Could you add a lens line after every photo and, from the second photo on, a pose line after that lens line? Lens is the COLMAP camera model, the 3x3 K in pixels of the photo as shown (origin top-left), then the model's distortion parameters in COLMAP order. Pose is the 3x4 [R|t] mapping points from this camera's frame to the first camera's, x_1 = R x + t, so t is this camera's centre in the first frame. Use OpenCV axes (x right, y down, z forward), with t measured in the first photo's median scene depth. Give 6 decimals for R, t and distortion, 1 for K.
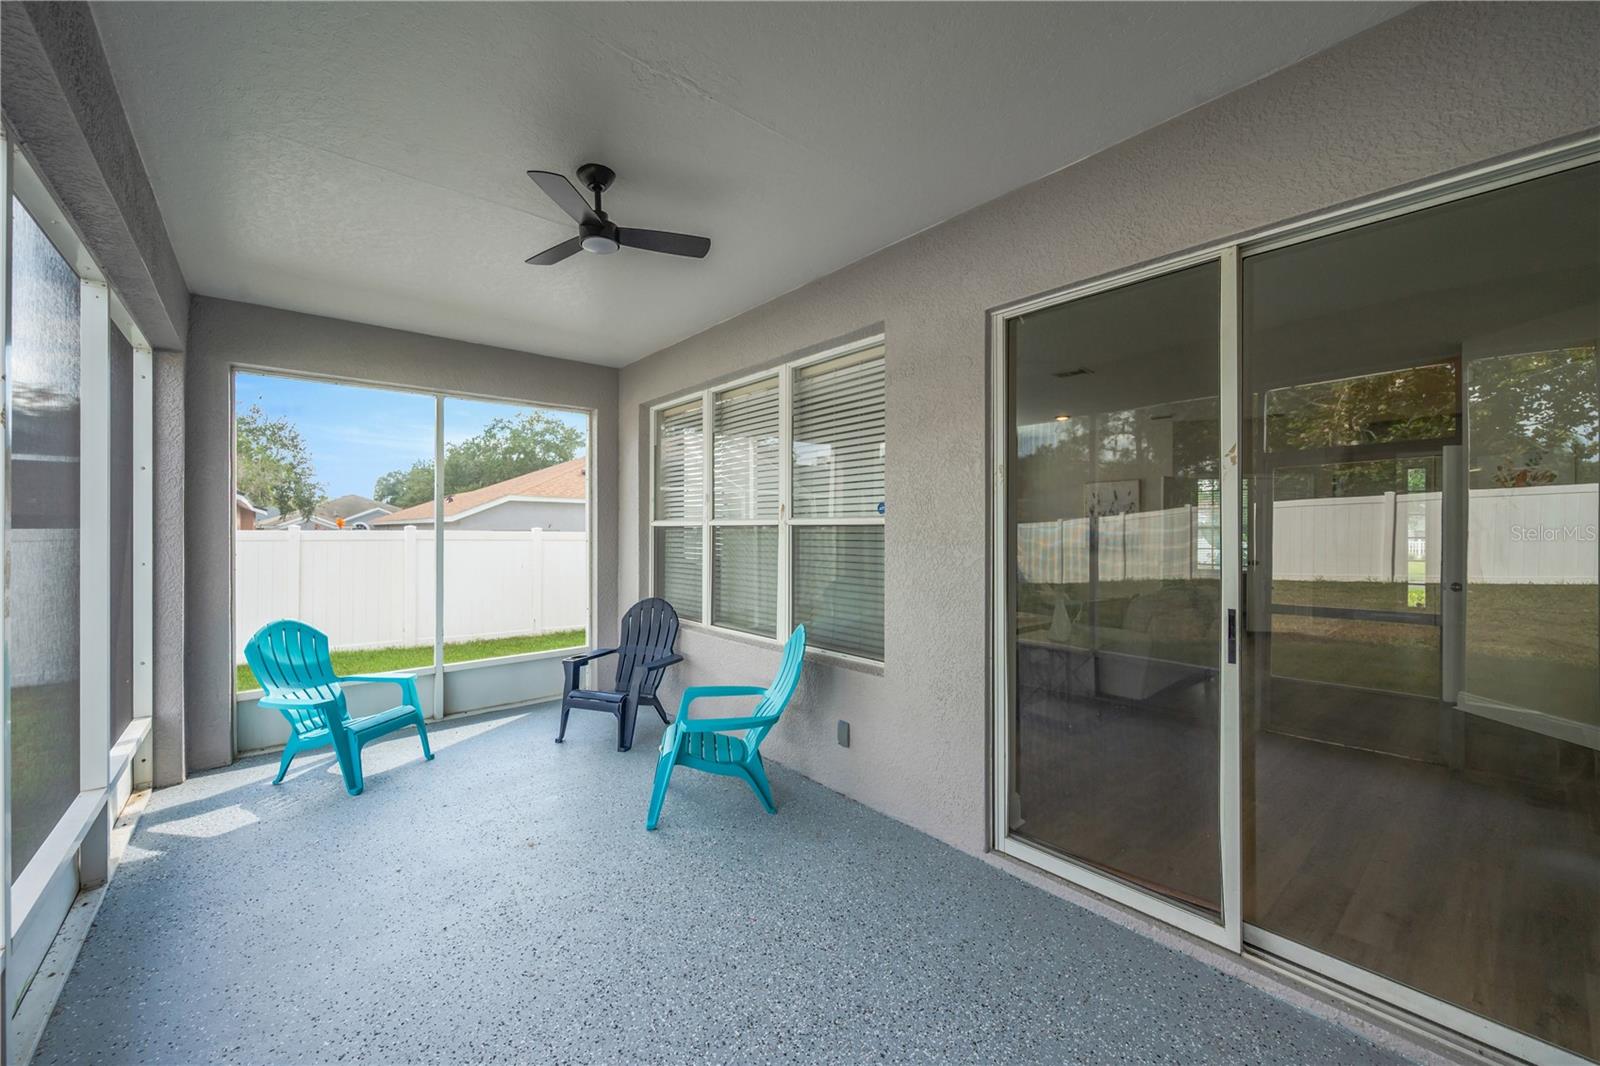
lens RADIAL K [[629.9, 0, 792.4], [0, 629.9, 532.8], [0, 0, 1]] dist [0.002859, -0.000934]
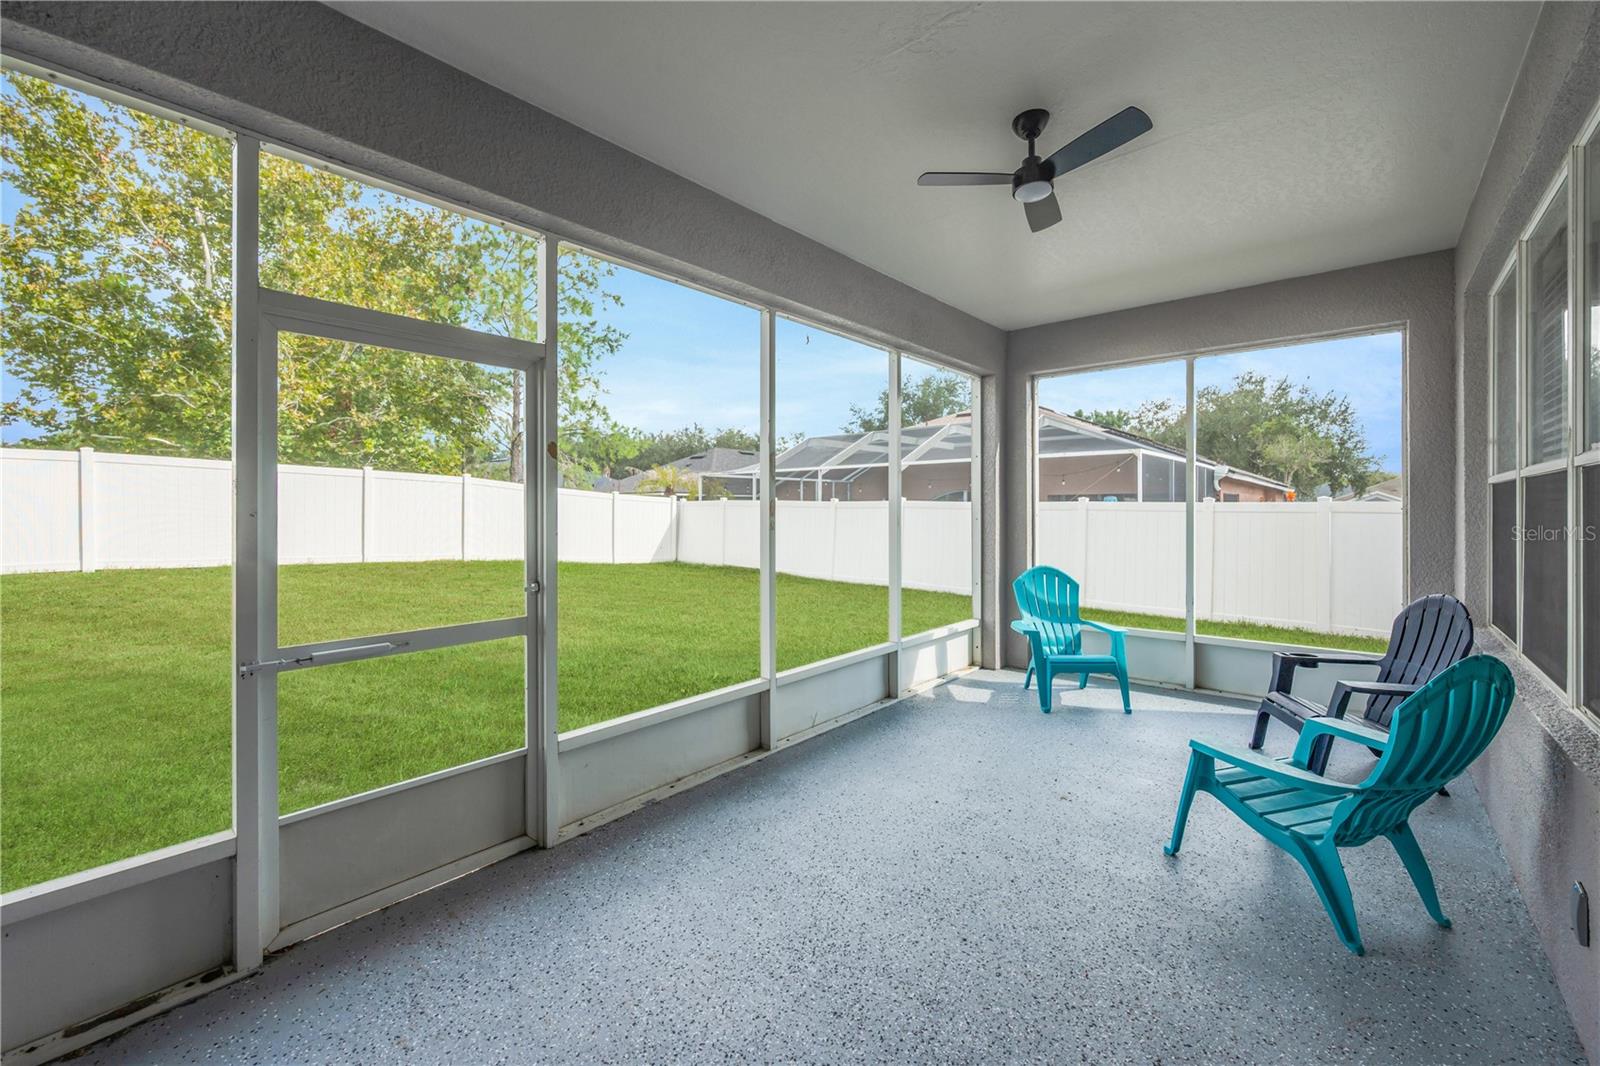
lens RADIAL K [[629.9, 0, 797.5], [0, 629.9, 507.8], [0, 0, 1]] dist [0.002859, -0.000934]
pose [[0.150341, 0.001112, -0.988634, 0.369951], [-0.007181, 0.999974, 0.000033, 0.022950], [0.988608, 0.007095, 0.150346, 0.299979]]
